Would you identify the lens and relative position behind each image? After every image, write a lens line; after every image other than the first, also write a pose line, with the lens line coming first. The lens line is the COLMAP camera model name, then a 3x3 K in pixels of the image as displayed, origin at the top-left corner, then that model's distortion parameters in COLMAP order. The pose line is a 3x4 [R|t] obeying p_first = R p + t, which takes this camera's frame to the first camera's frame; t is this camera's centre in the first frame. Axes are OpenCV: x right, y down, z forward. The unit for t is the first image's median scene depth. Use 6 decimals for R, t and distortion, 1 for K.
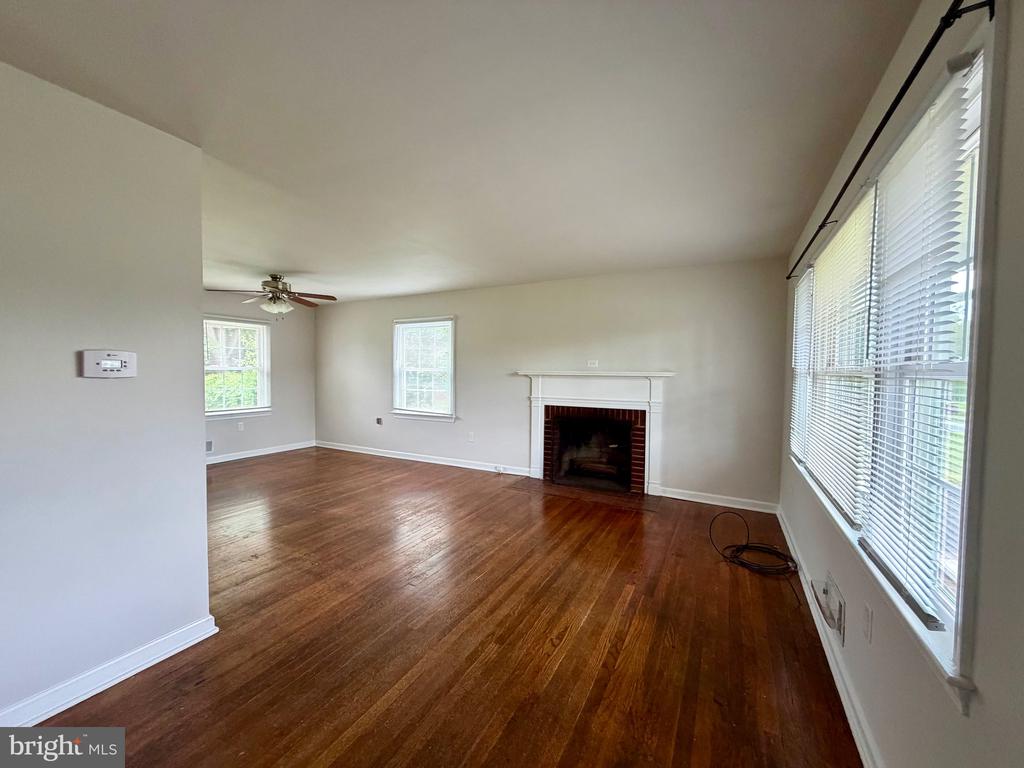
lens RADIAL K [[406.1, 0, 508.5], [0, 406.1, 386.8], [0, 0, 1]] dist [0.000705, 0.000043]
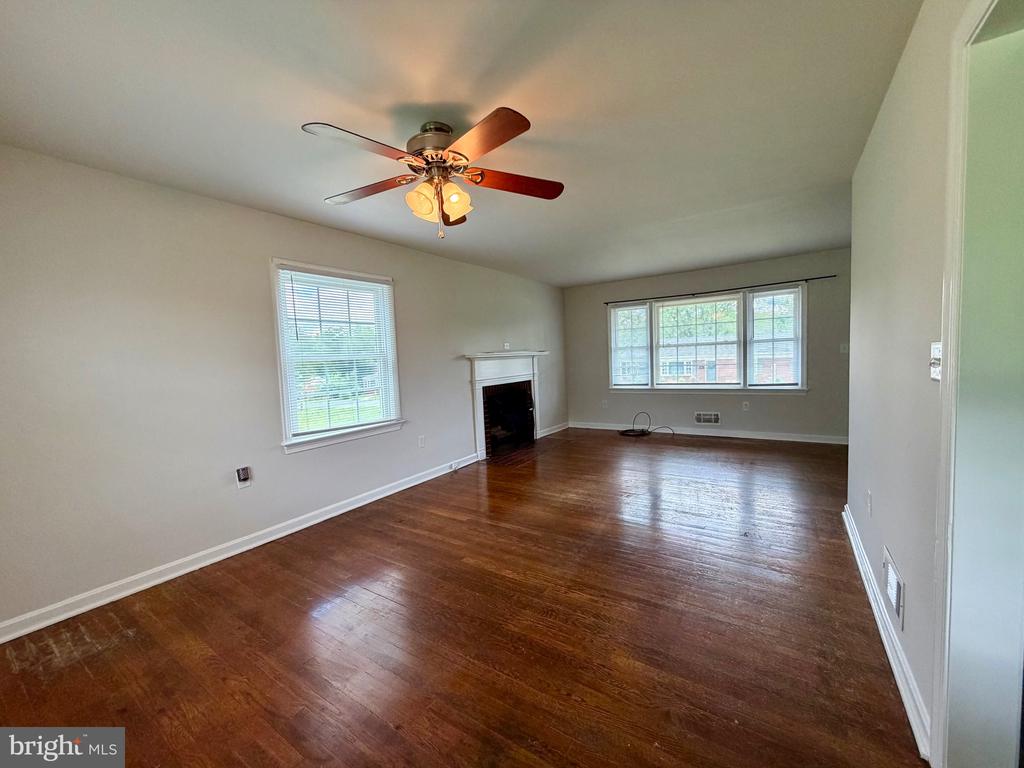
lens RADIAL K [[406.1, 0, 508.4], [0, 406.1, 385.7], [0, 0, 1]] dist [0.000705, 0.000043]
pose [[0.090630, -0.083316, 0.992393, -1.036444], [0.082507, 0.993697, 0.075891, -0.033751], [-0.992461, 0.075002, 0.096933, 0.932110]]
